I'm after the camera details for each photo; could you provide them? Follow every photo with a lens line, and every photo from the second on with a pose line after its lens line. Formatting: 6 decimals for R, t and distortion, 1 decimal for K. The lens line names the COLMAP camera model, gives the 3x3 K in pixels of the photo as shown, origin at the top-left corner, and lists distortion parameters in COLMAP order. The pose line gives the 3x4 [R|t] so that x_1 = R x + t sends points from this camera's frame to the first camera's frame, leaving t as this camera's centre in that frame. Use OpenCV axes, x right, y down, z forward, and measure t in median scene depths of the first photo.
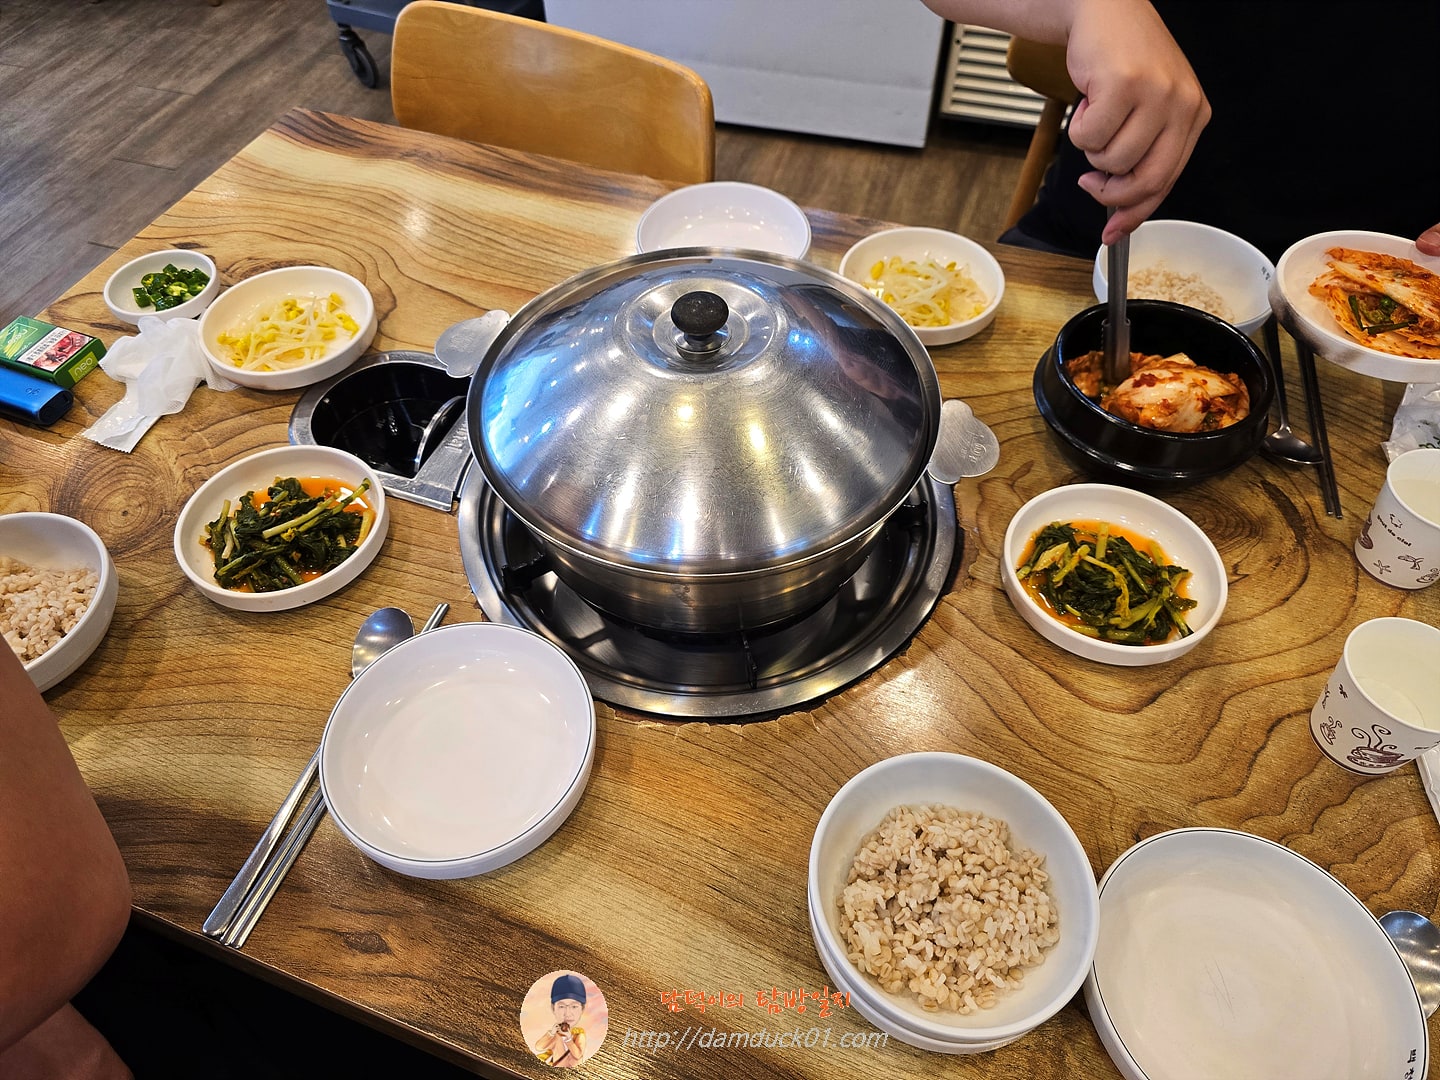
lens RADIAL K [[943.5, 0, 720.0], [0, 943.5, 540.0], [0, 0, 1]] dist [0.008255, -0.001398]
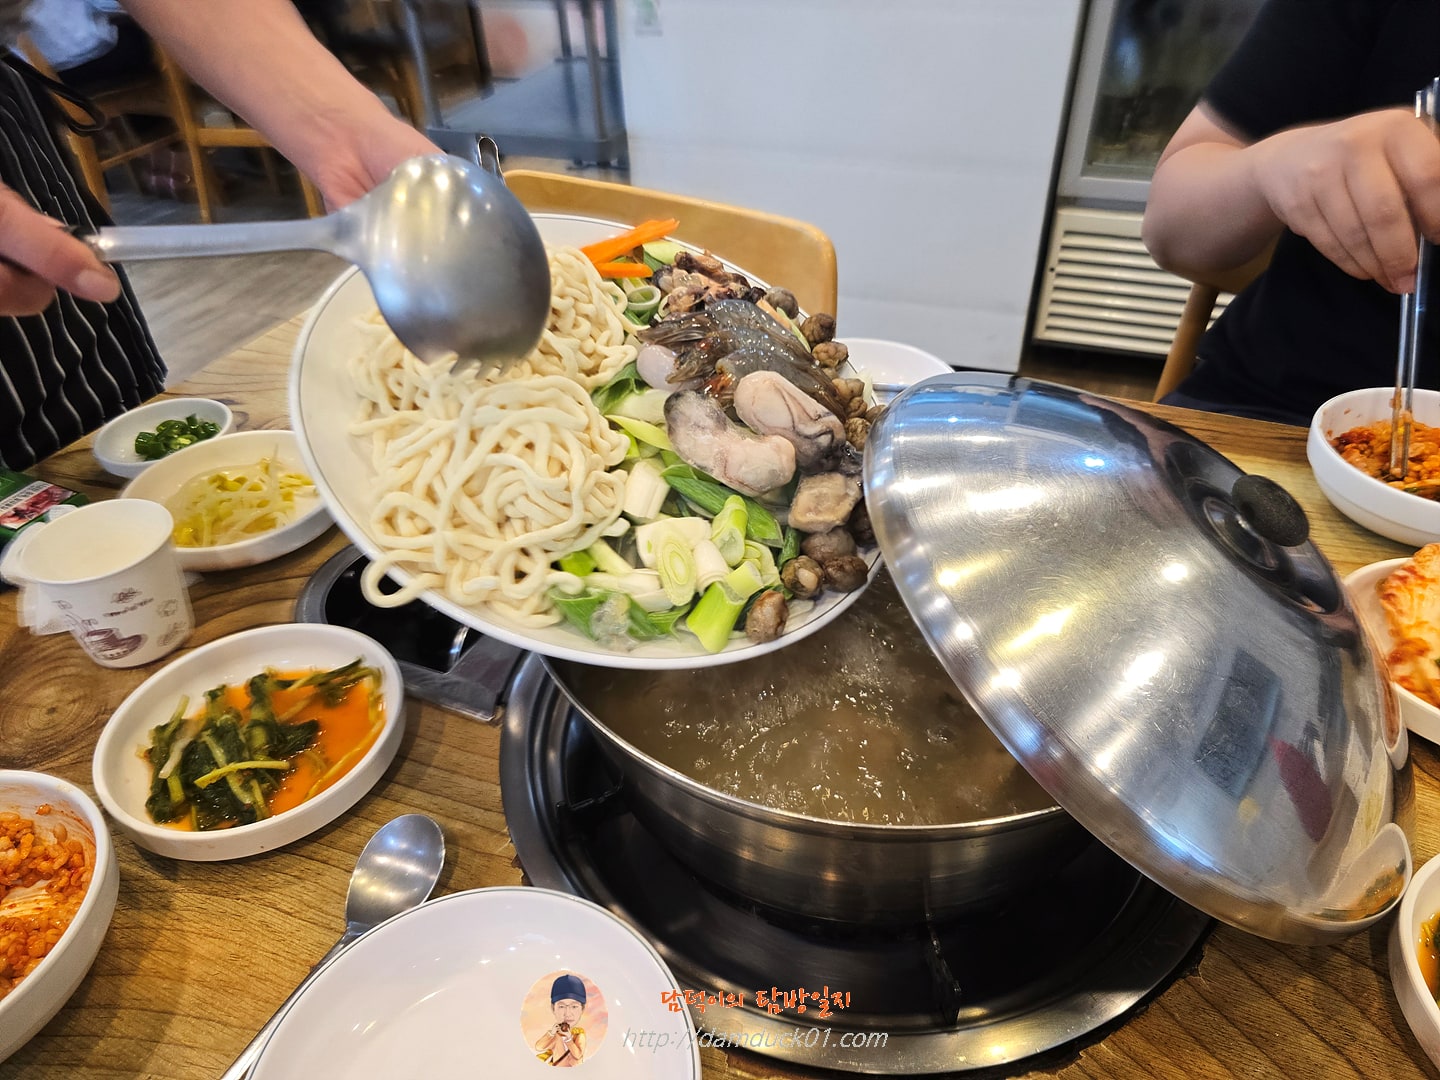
lens RADIAL K [[951.8, 0, 720.0], [0, 951.8, 540.0], [0, 0, 1]] dist [-0.004263, -0.001313]
pose [[0.997882, 0.015591, -0.063149, -0.057438], [-0.031209, 0.966562, -0.254525, 0.011763], [0.057069, 0.255957, 0.965002, 0.230697]]
